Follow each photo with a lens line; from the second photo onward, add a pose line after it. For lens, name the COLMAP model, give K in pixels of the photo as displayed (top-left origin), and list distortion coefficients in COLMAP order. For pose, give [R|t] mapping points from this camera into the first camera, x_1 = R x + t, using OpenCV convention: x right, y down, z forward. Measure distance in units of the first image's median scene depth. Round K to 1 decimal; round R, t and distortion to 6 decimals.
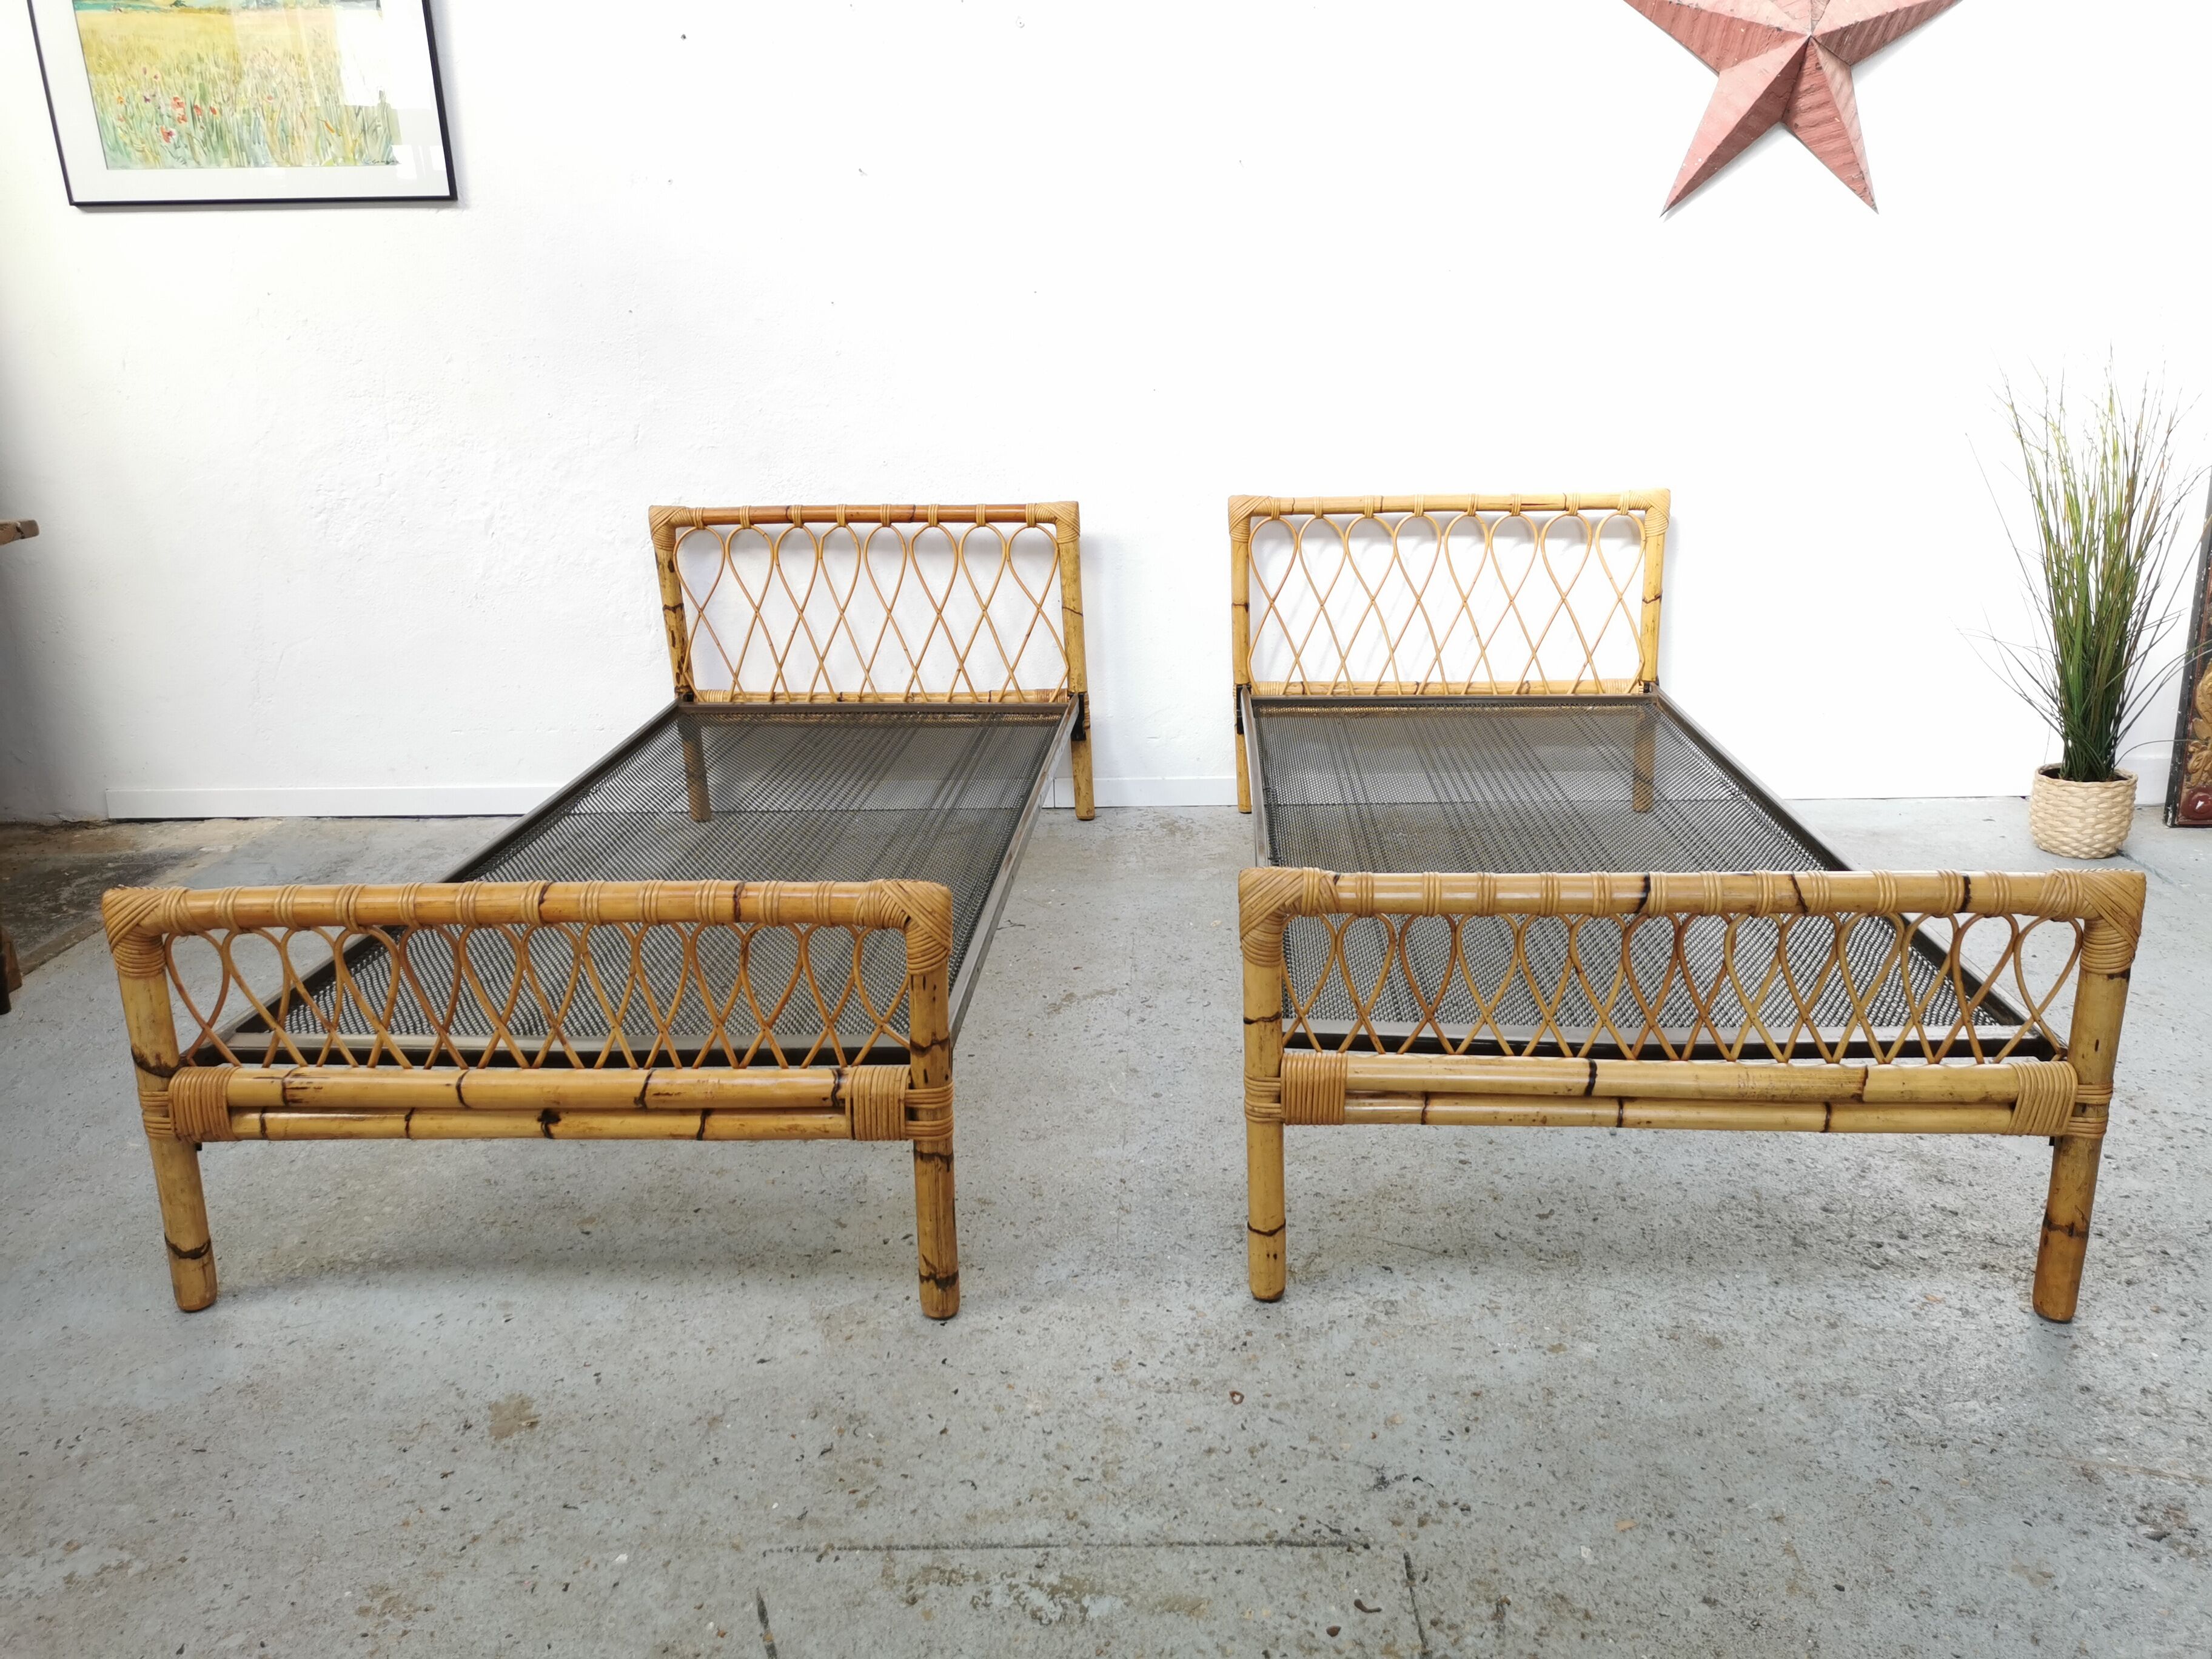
lens RADIAL K [[1703.1, 0, 1116.1], [0, 1703.1, 834.6], [0, 0, 1]] dist [0.049539, -0.050399]
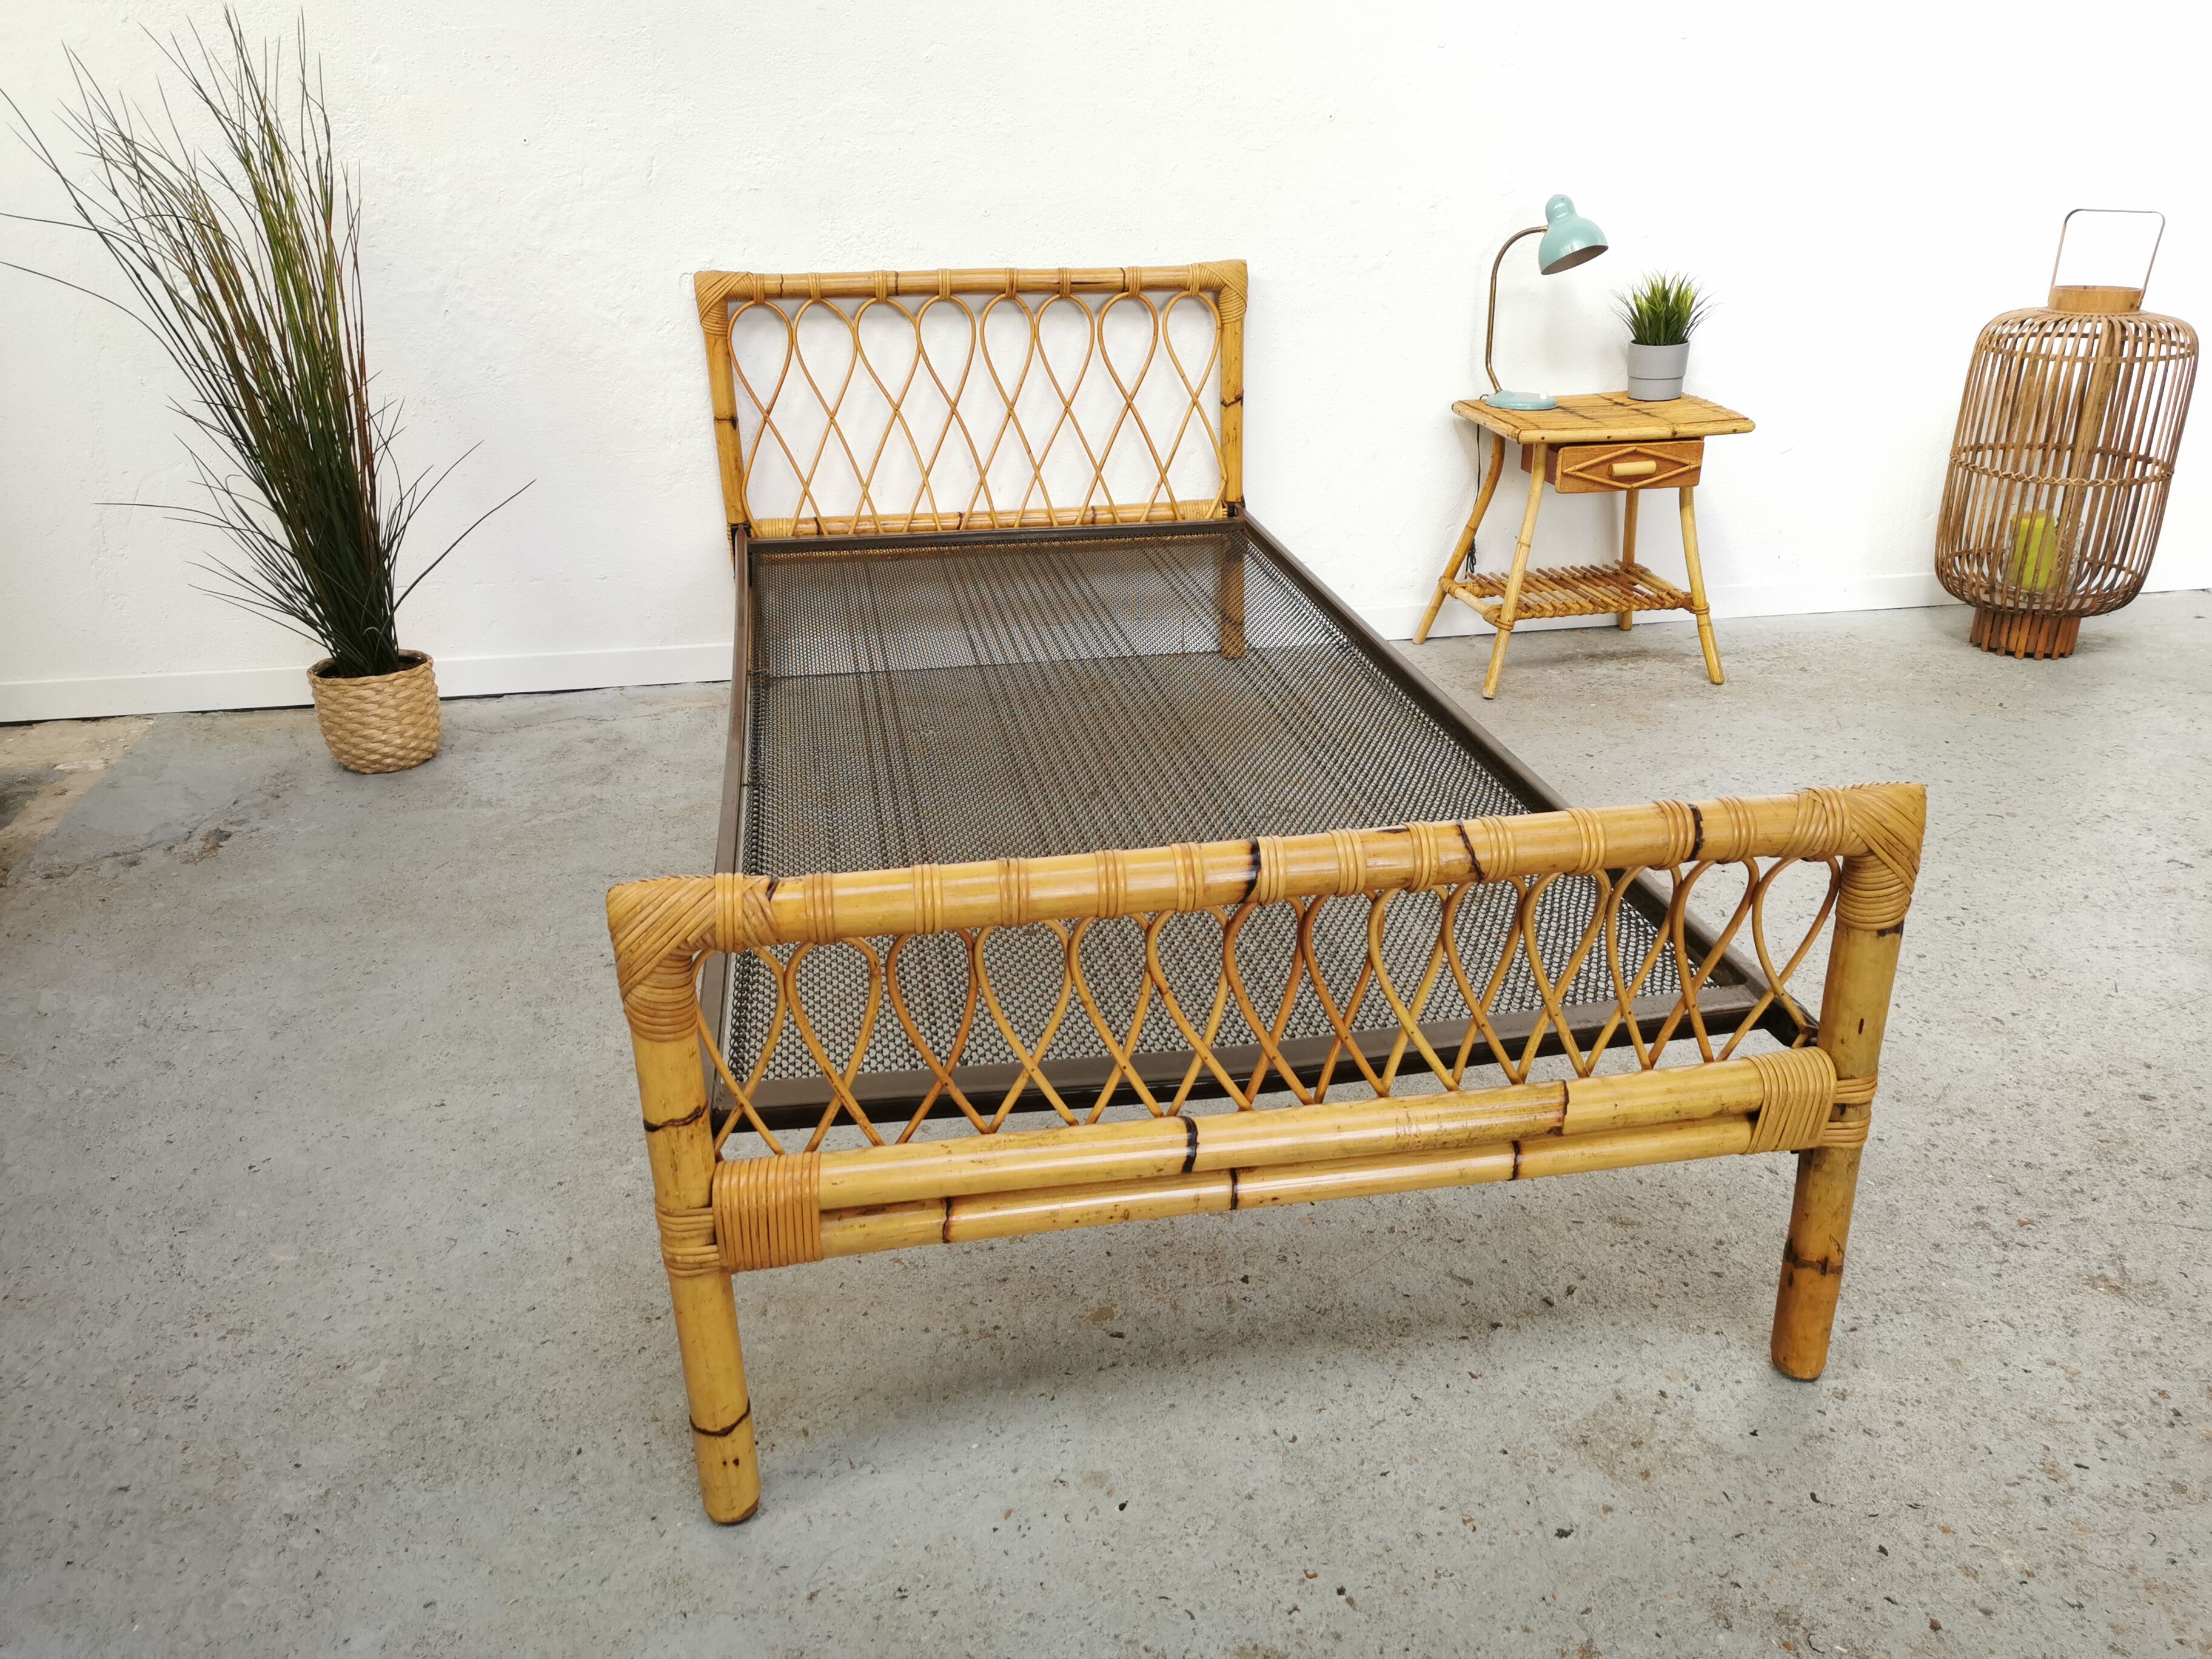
lens RADIAL K [[1703.1, 0, 1116.9], [0, 1703.1, 840.2], [0, 0, 1]] dist [0.049539, -0.050399]
pose [[0.975768, -0.068720, 0.207734, -0.262518], [0.044657, 0.991963, 0.118384, -0.026335], [-0.214200, -0.106239, 0.970995, 0.216308]]
